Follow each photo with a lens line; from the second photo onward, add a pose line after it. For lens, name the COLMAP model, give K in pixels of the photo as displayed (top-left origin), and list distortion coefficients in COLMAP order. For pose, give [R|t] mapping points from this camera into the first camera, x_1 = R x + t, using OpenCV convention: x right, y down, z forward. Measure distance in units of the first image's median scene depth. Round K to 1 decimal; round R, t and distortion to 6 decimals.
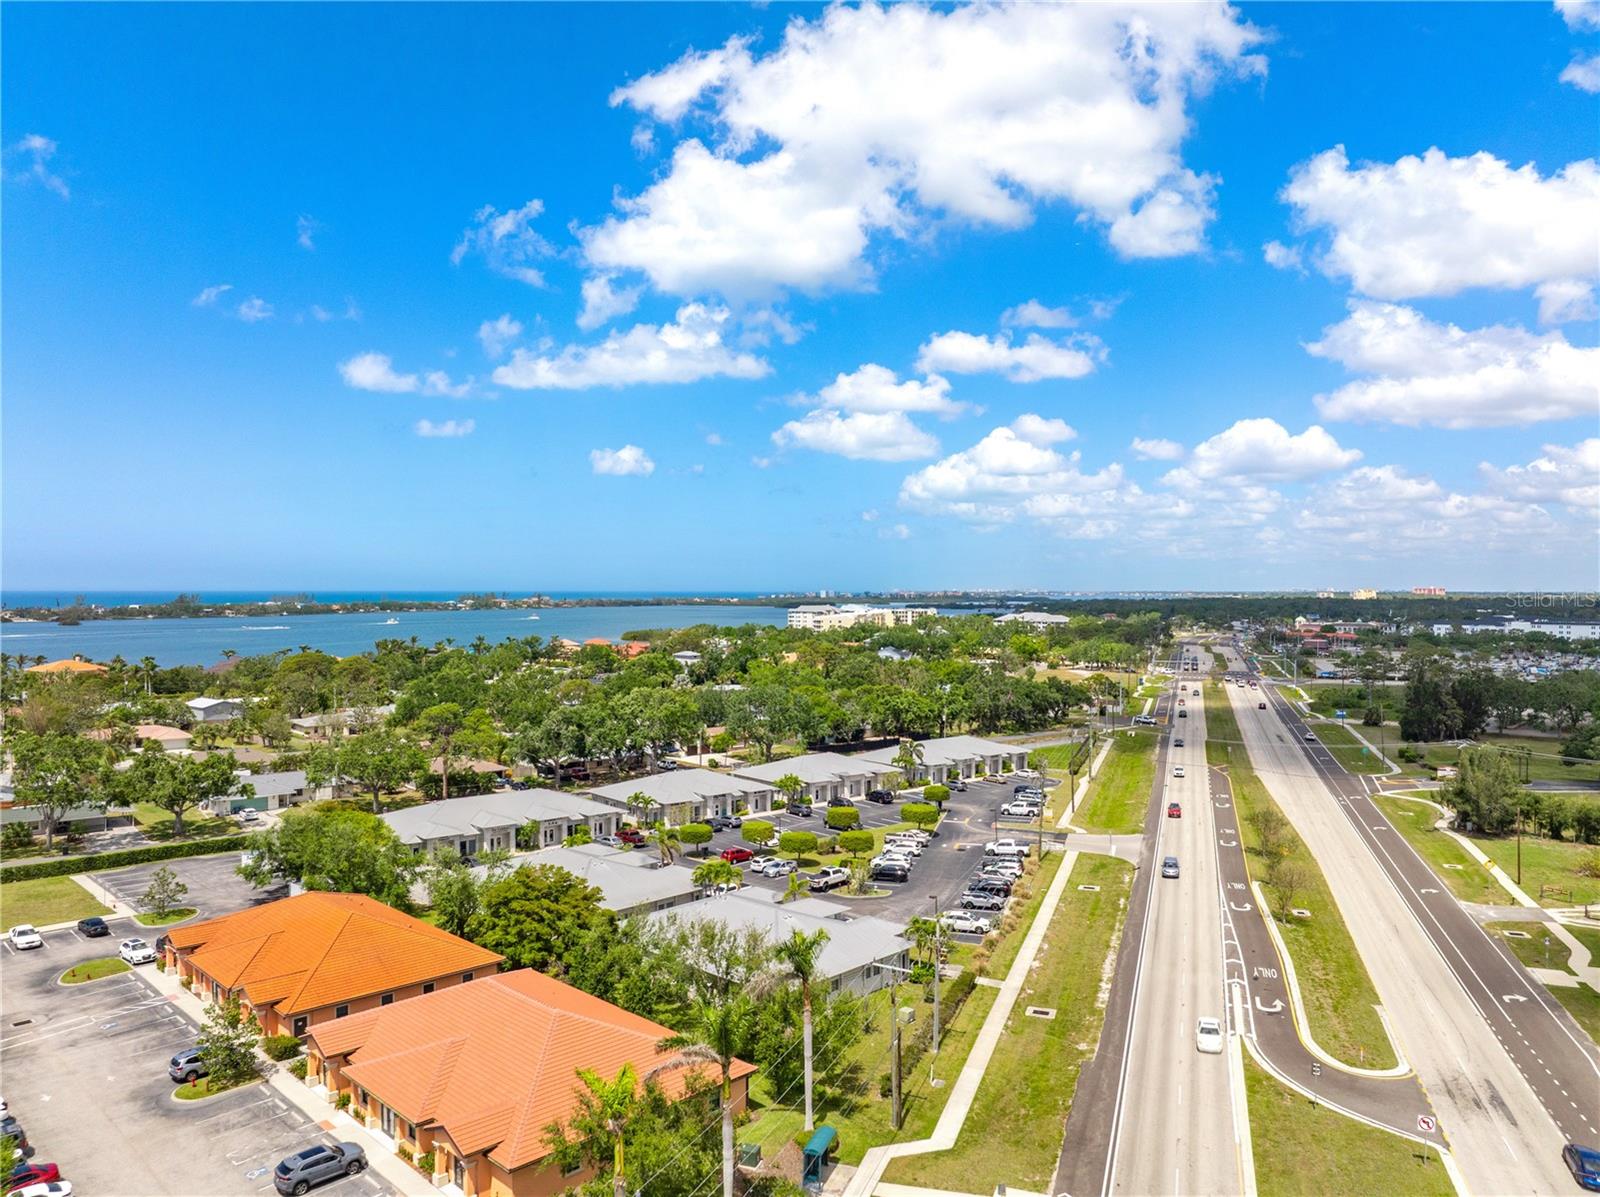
lens RADIAL K [[1126.4, 0, 800.0], [0, 1126.4, 598.5], [0, 0, 1]] dist [-0.047556, 0.018677]
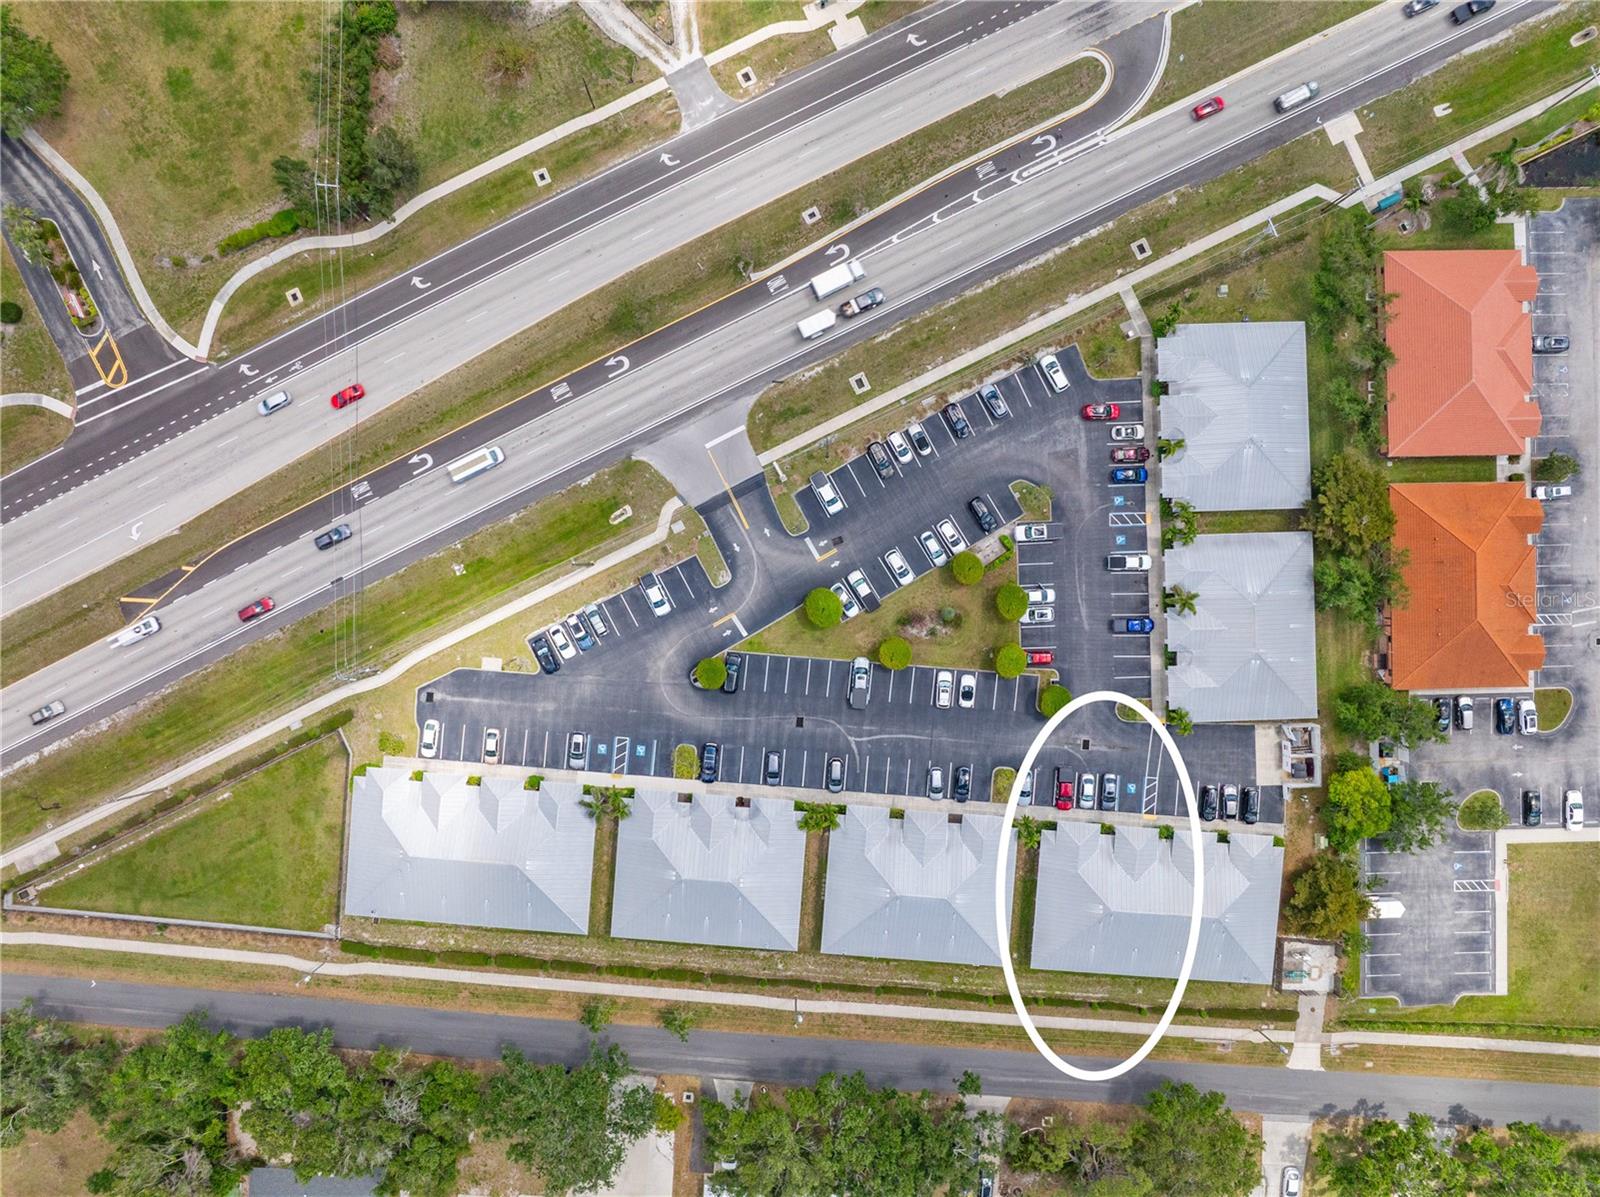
lens RADIAL K [[1123.8, 0, 800.0], [0, 1123.8, 598.5], [0, 0, 1]] dist [-0.027080, -0.023902]
pose [[-0.712527, -0.701611, -0.006792, 0.180829], [0.002957, -0.012683, 0.999915, -1.001503], [-0.701638, 0.712447, 0.011111, 1.360219]]
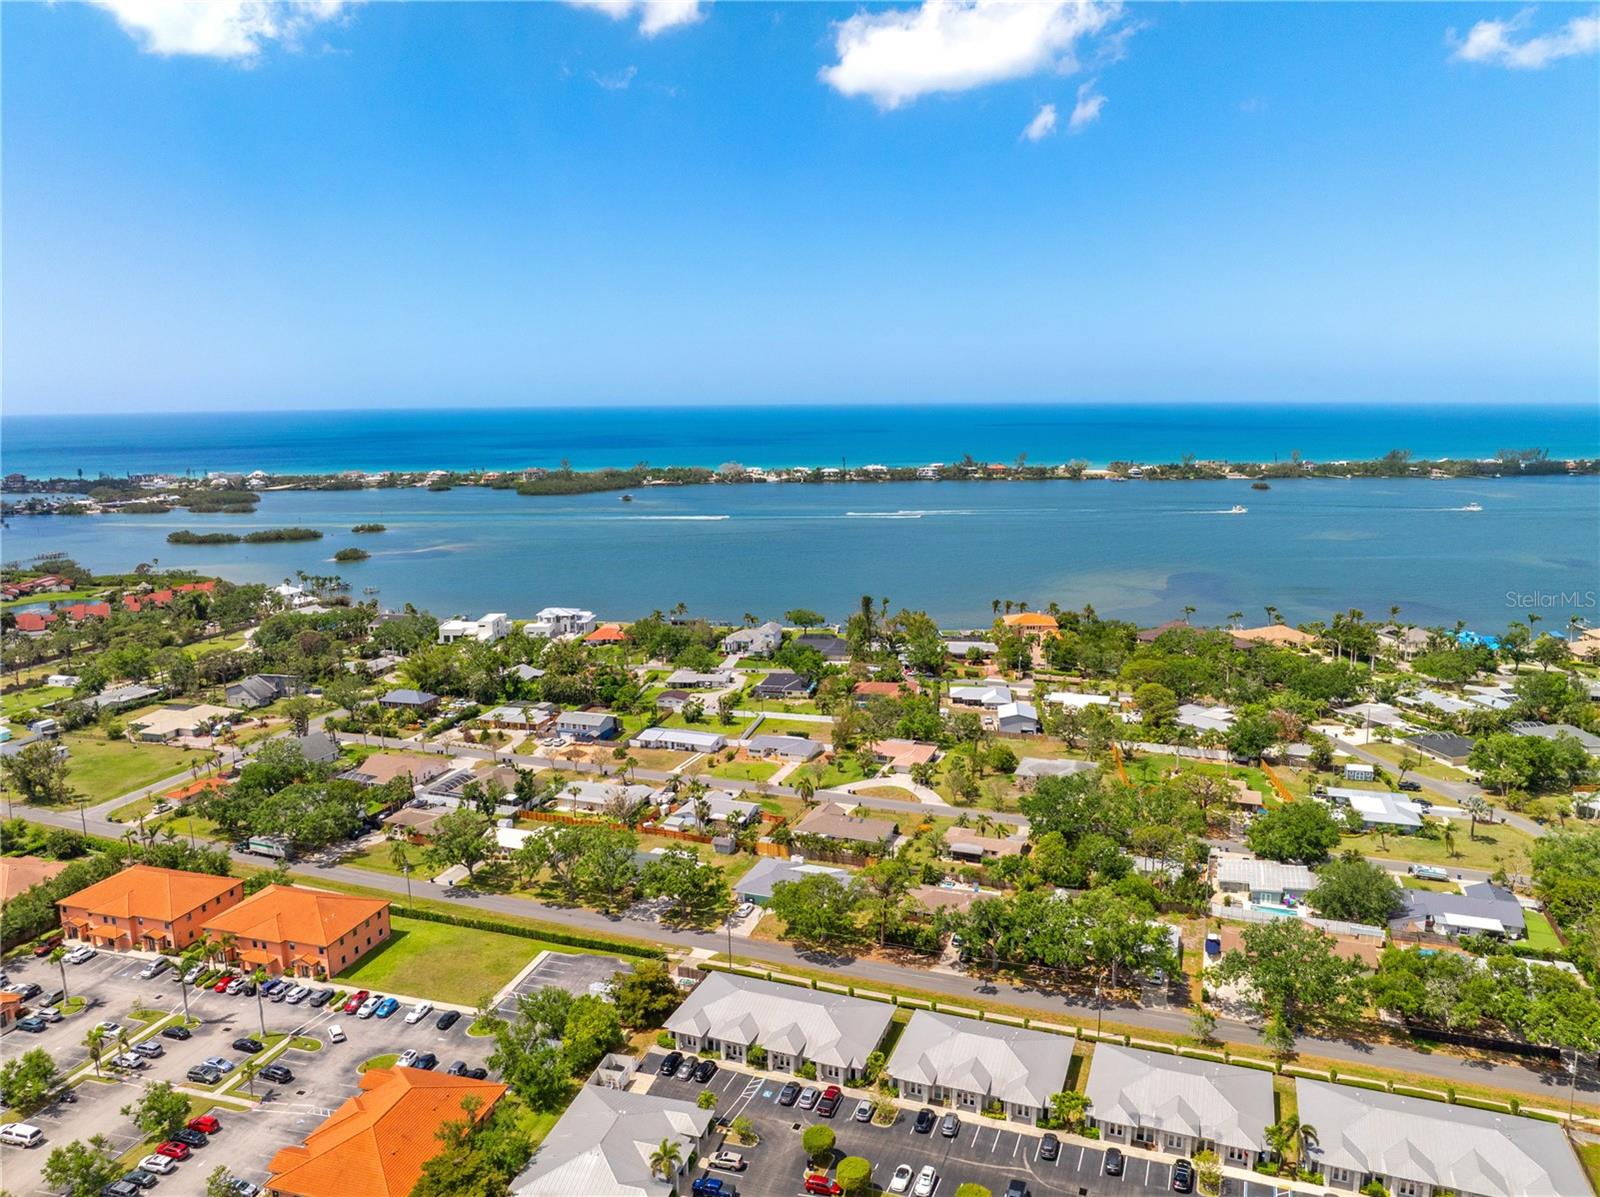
lens RADIAL K [[1123.8, 0, 800.0], [0, 1123.8, 598.5], [0, 0, 1]] dist [-0.027080, -0.023902]
pose [[0.483356, 0.145538, -0.863241, 0.864127], [0.002284, 0.985871, 0.167492, -0.544446], [0.875421, -0.082929, 0.476194, 0.692938]]
